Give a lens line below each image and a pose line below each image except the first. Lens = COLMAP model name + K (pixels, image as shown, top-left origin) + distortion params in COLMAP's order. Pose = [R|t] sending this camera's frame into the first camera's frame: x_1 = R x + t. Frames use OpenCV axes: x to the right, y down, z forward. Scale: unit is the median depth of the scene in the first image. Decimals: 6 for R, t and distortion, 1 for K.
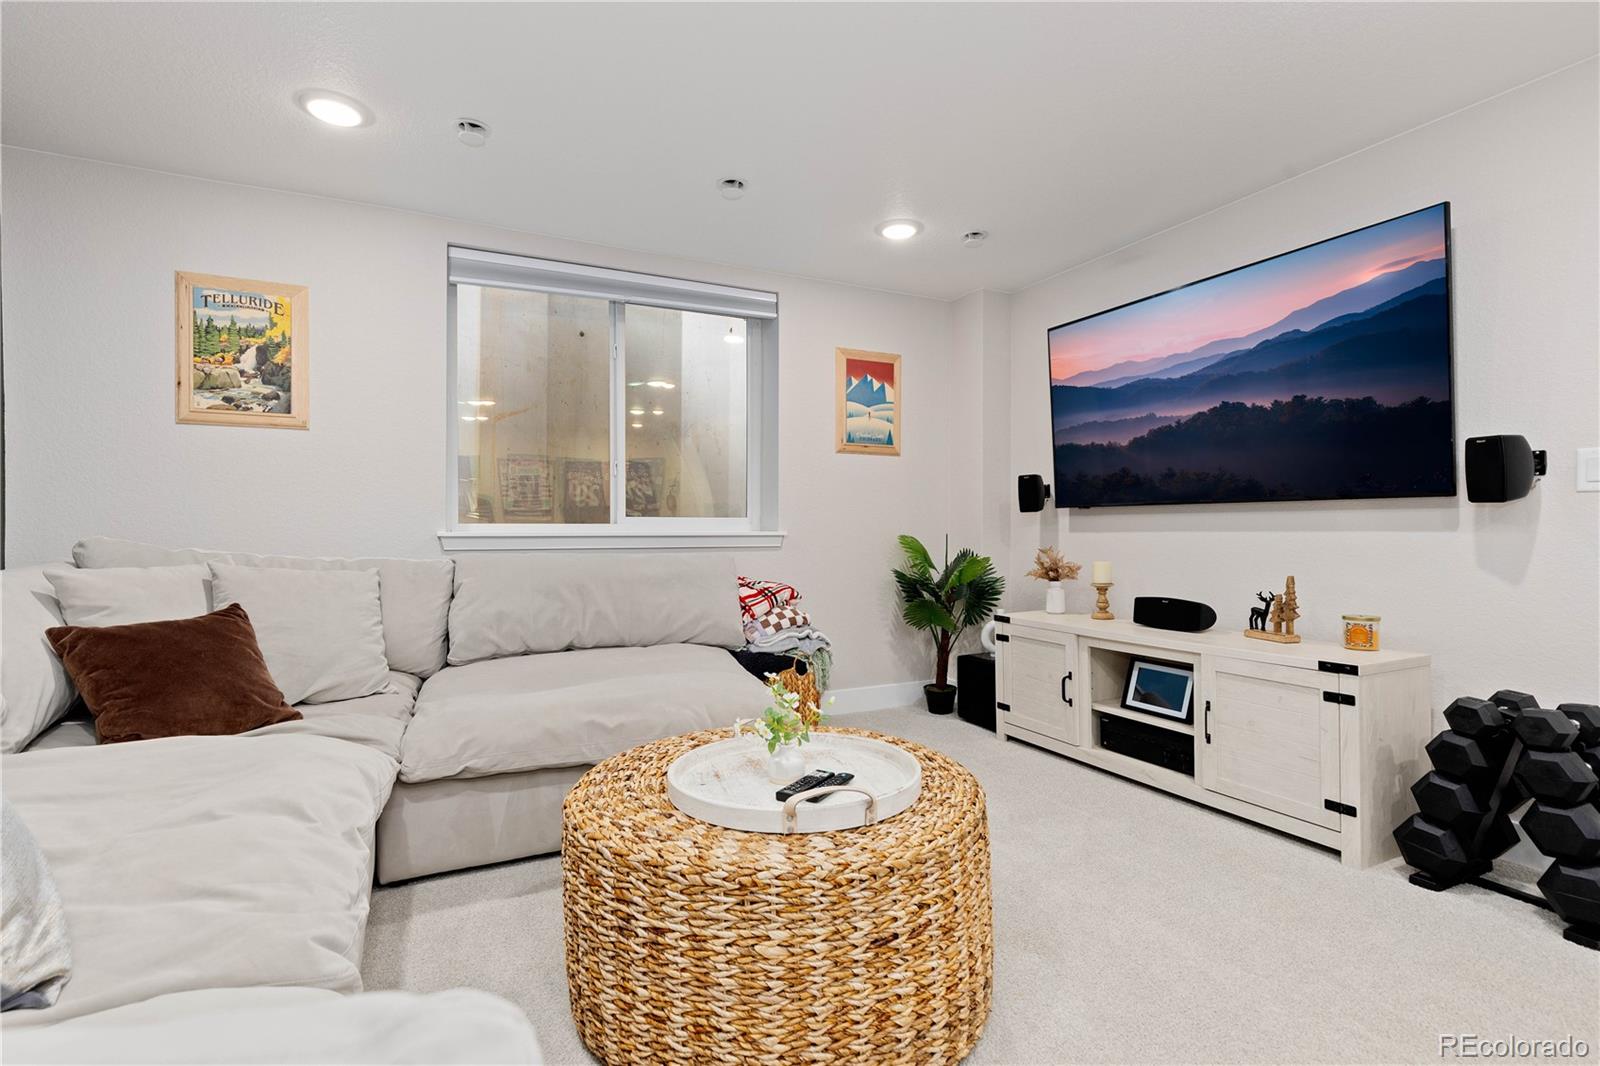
lens RADIAL K [[730.6, 0, 798.7], [0, 730.6, 535.4], [0, 0, 1]] dist [0.003904, 0.000559]
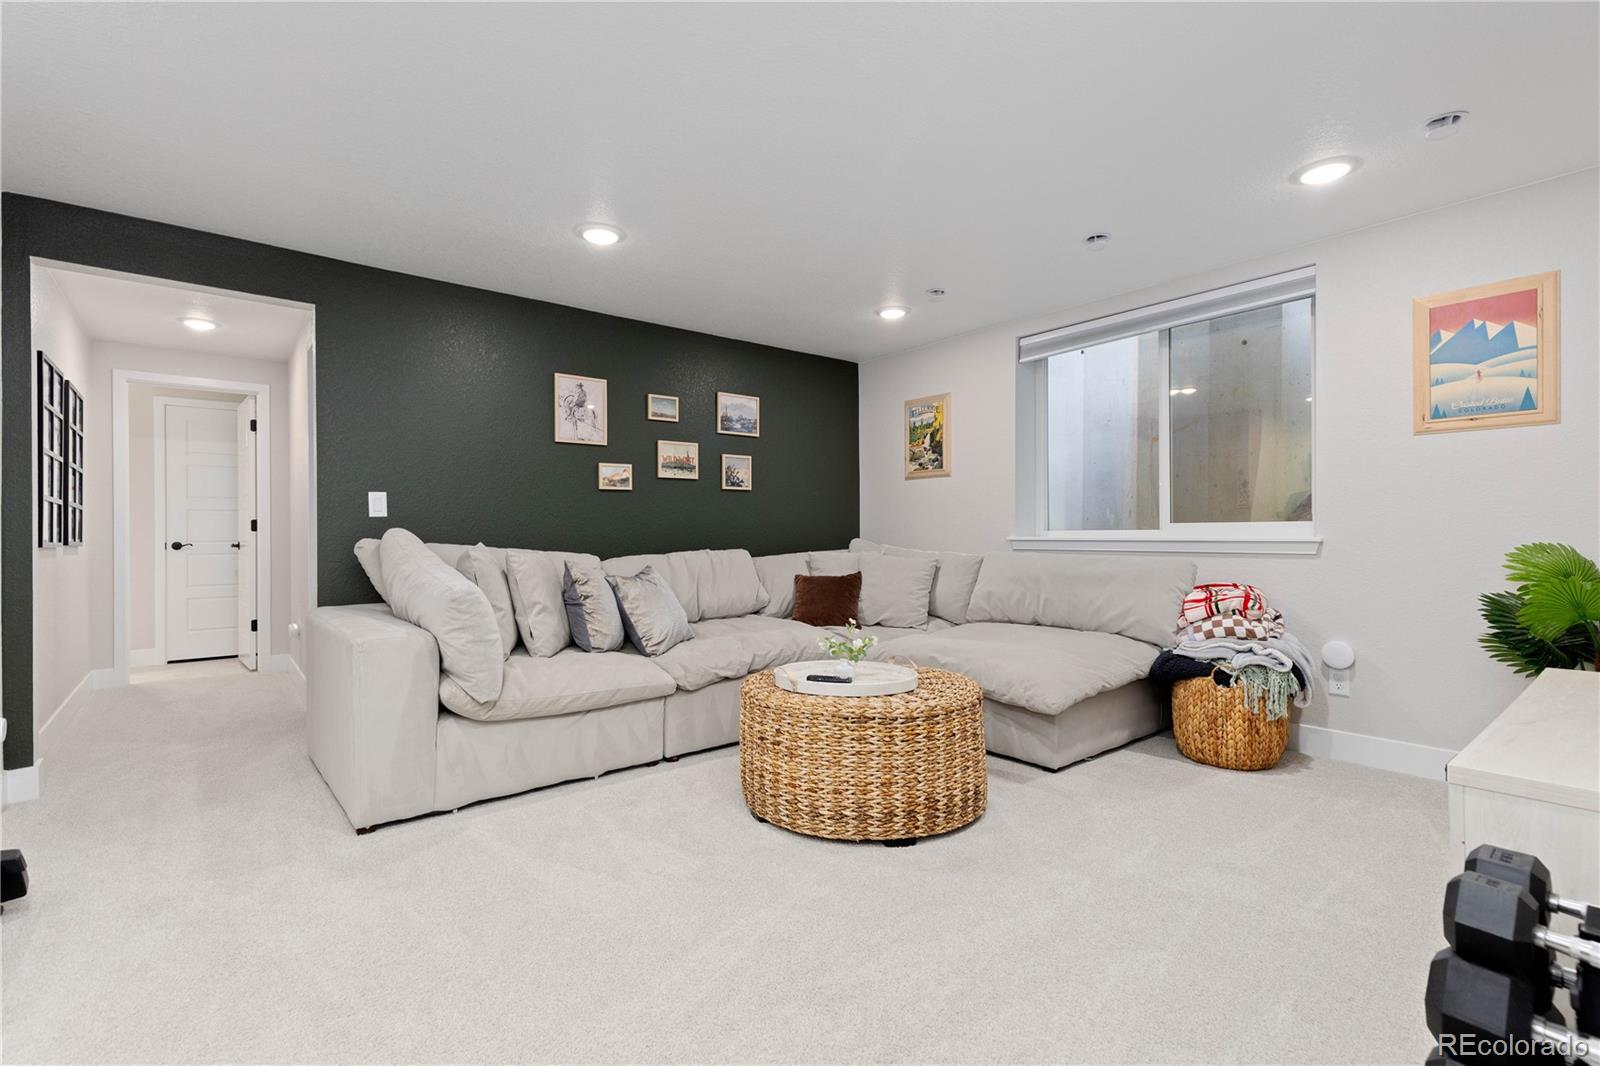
lens RADIAL K [[730.6, 0, 800.9], [0, 730.6, 533.0], [0, 0, 1]] dist [0.003904, 0.000559]
pose [[0.237896, -0.002312, -0.971288, 0.832163], [-0.005694, 0.999977, -0.003775, -0.004005], [0.971274, 0.006428, 0.237877, 0.241771]]
